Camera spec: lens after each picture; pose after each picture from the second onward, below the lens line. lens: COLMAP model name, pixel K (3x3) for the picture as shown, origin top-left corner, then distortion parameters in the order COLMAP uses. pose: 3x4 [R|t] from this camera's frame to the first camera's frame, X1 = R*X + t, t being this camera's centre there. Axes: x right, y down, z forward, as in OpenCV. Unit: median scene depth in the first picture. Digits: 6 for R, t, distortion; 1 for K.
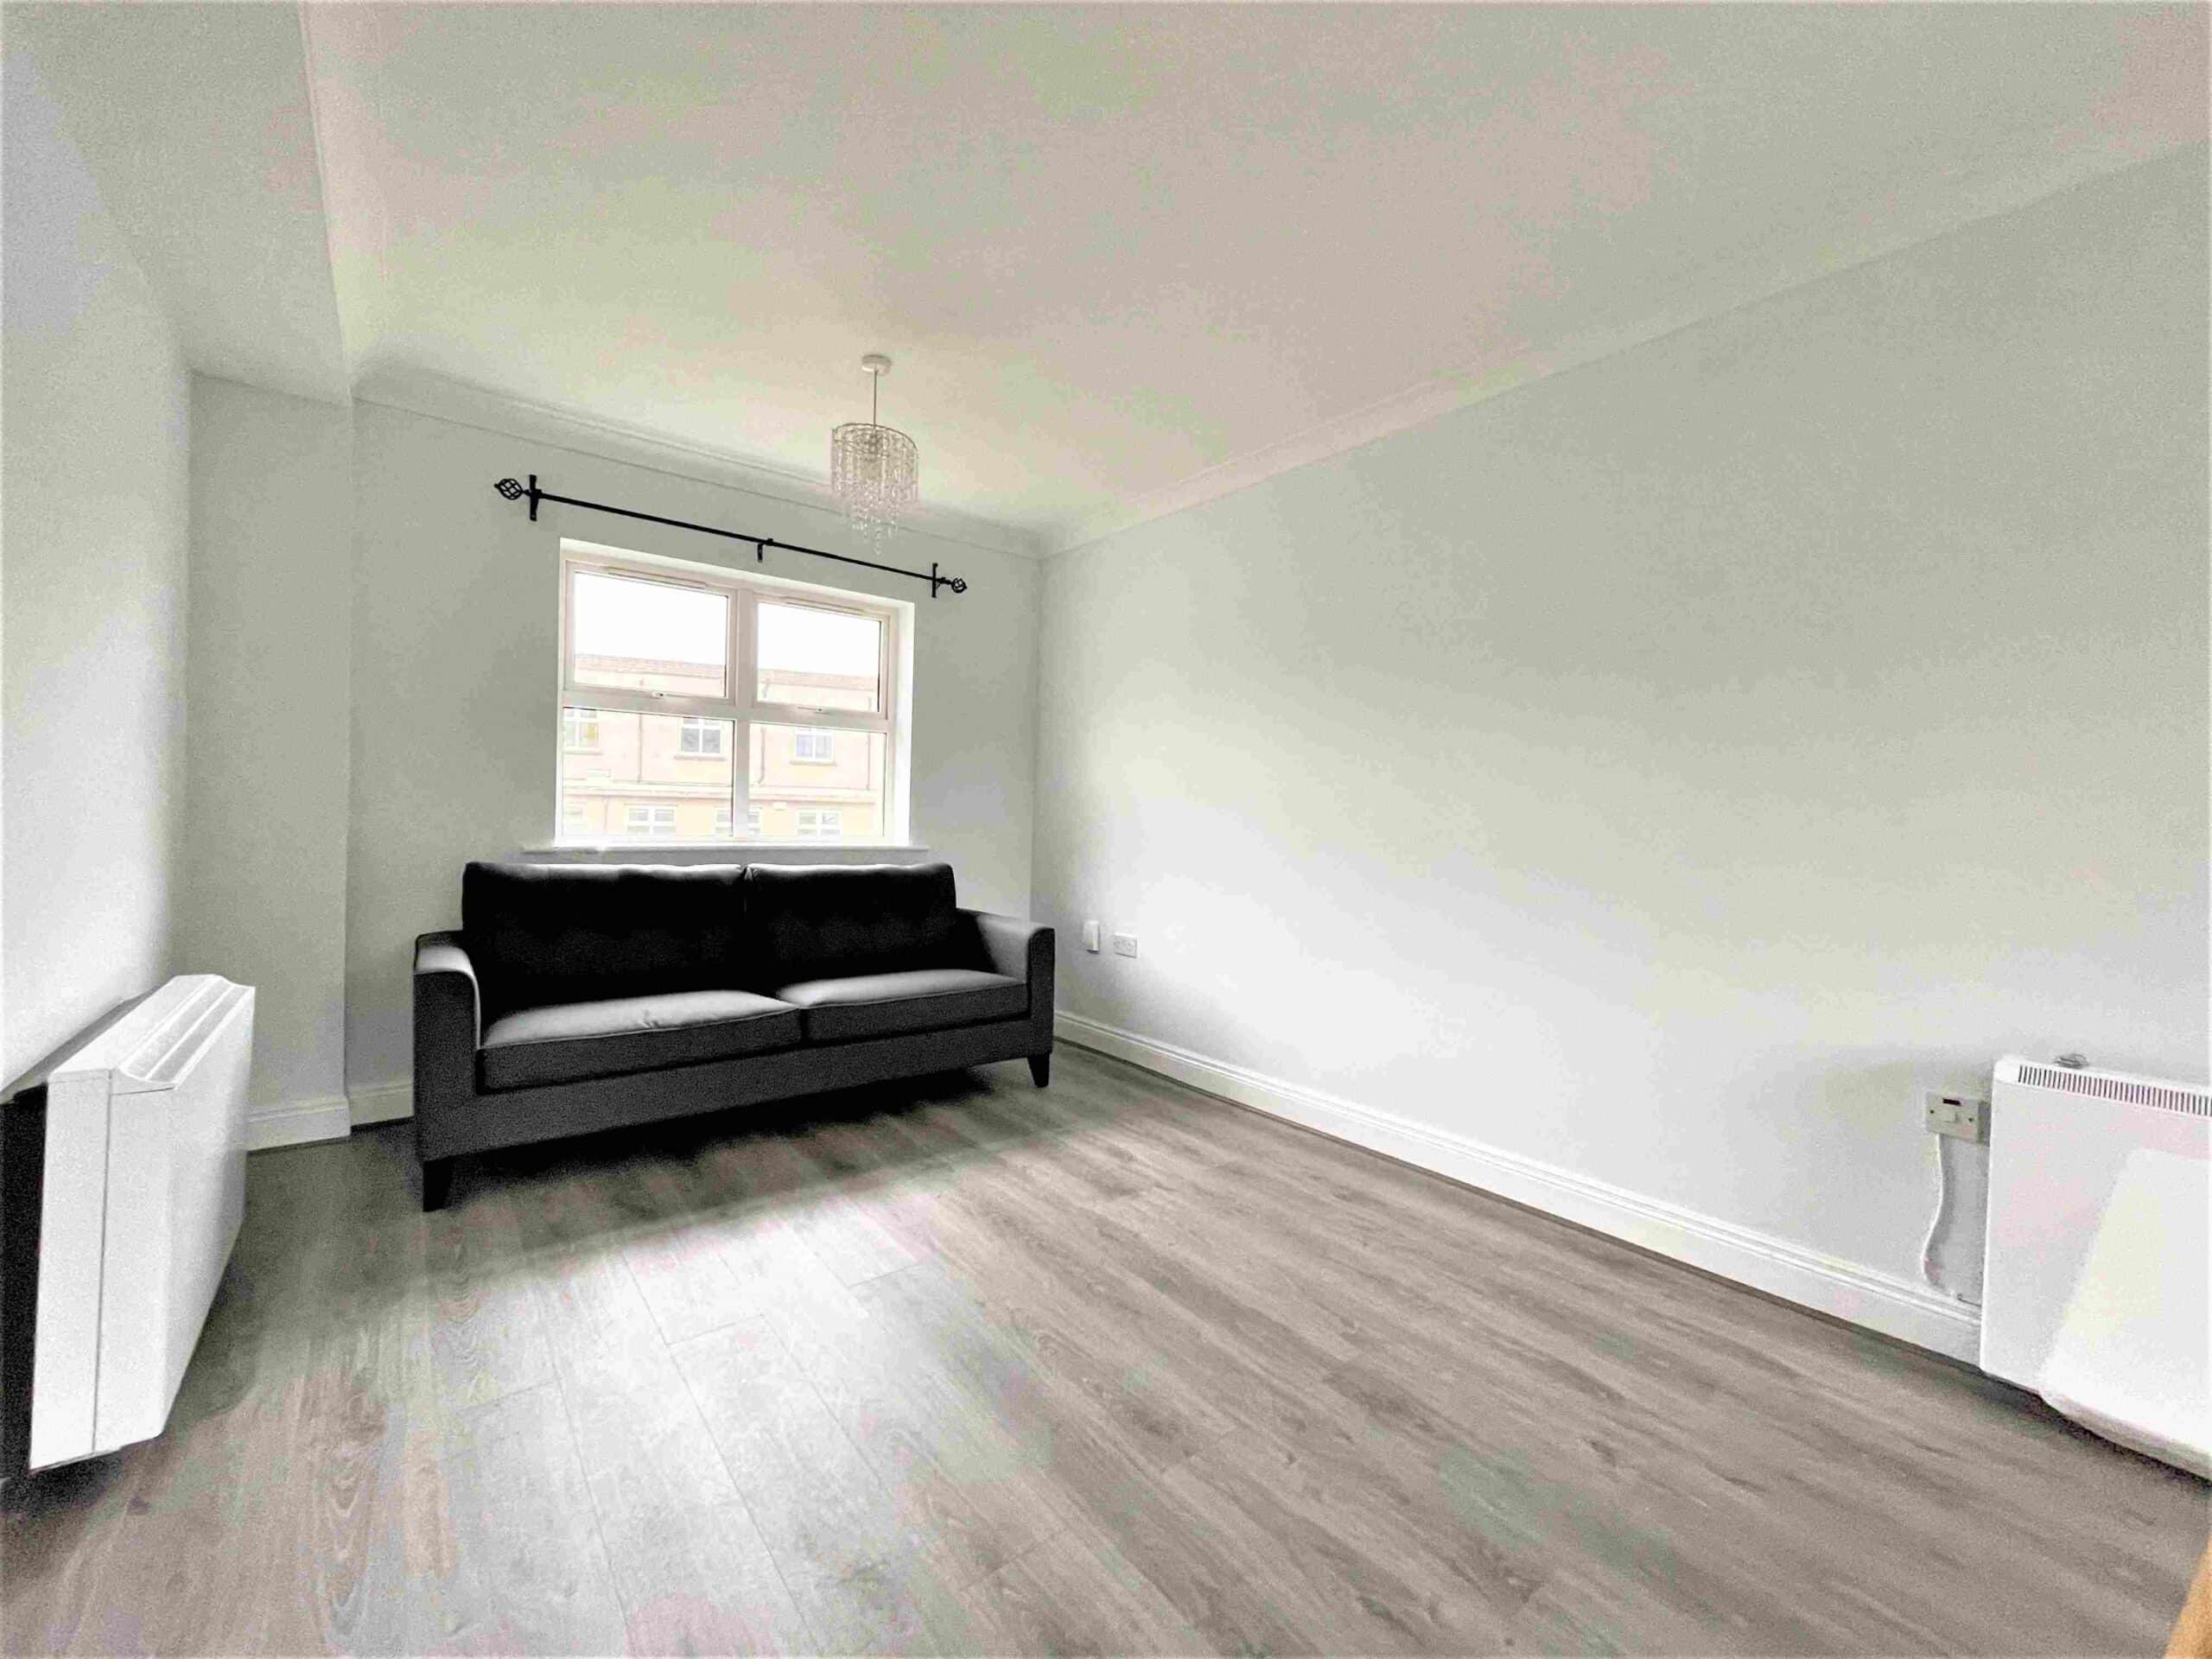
lens RADIAL K [[890.2, 0, 1102.3], [0, 890.2, 821.4], [0, 0, 1]] dist [0.001547, -0.000429]
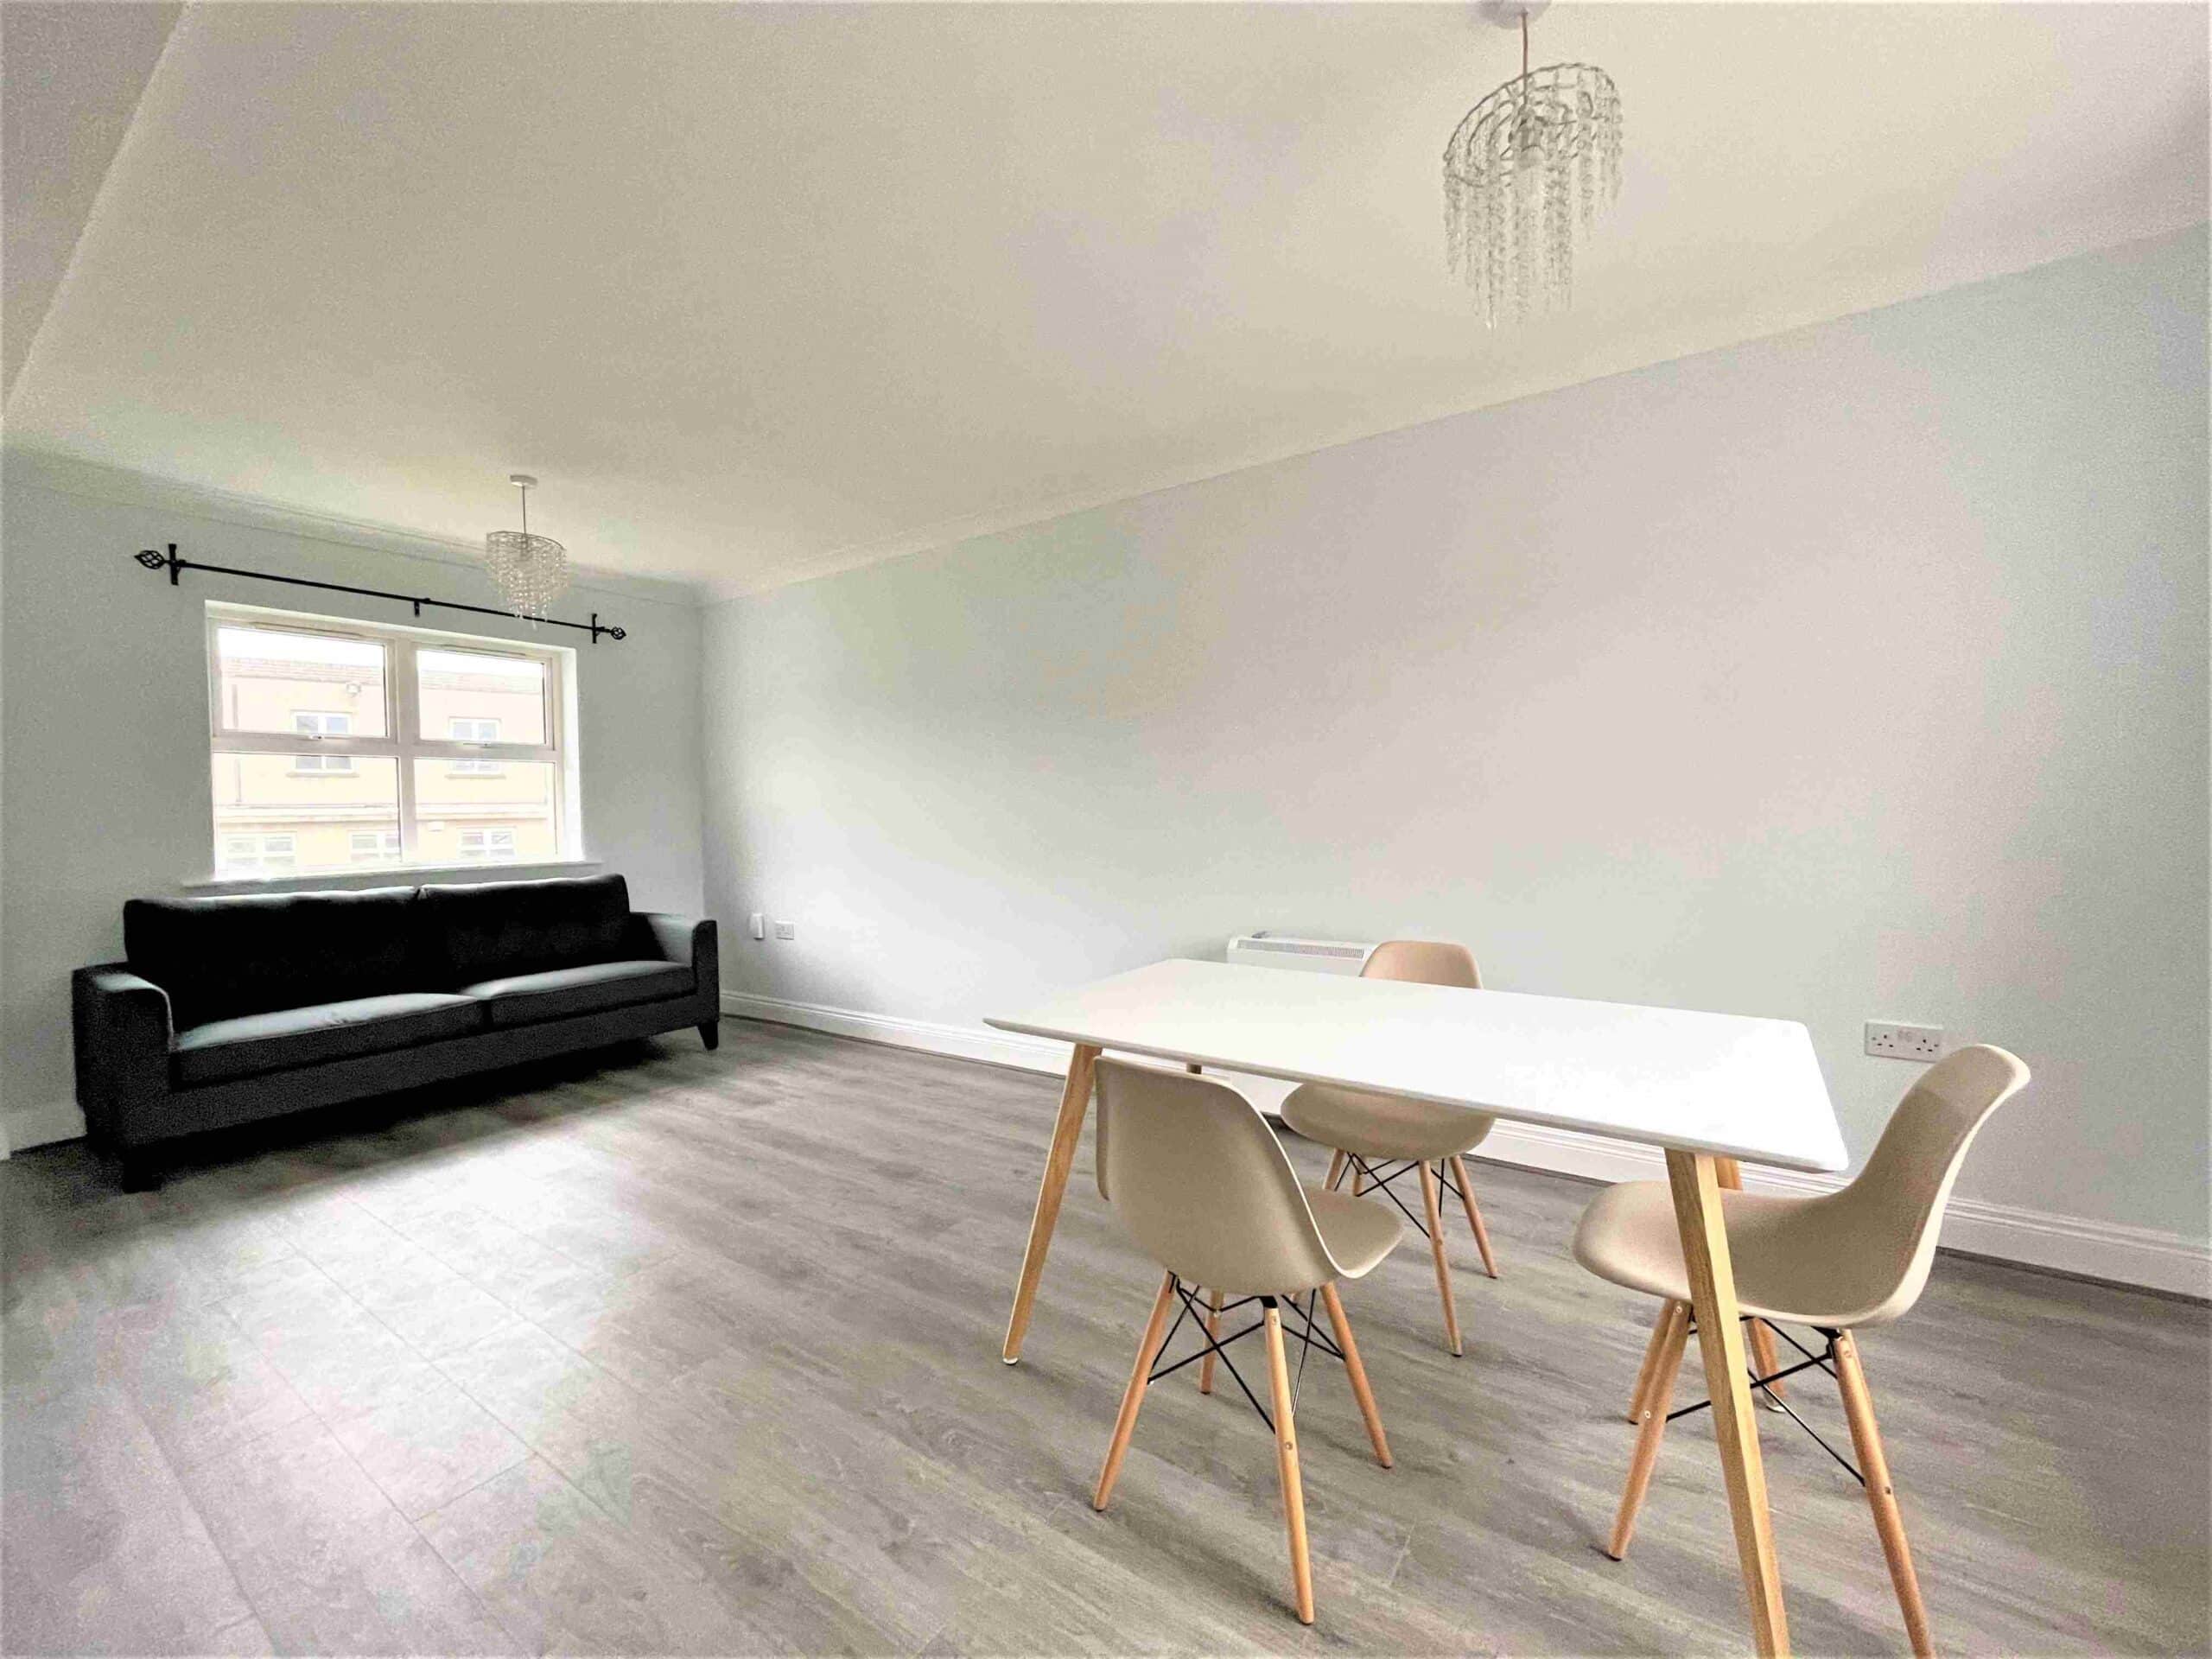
lens RADIAL K [[890.2, 0, 1098.5], [0, 890.2, 824.0], [0, 0, 1]] dist [0.001547, -0.000429]
pose [[0.956116, -0.050142, 0.288666, 0.116082], [0.048044, 0.998742, 0.014352, -0.005586], [-0.289022, 0.000146, 0.957322, -0.375704]]
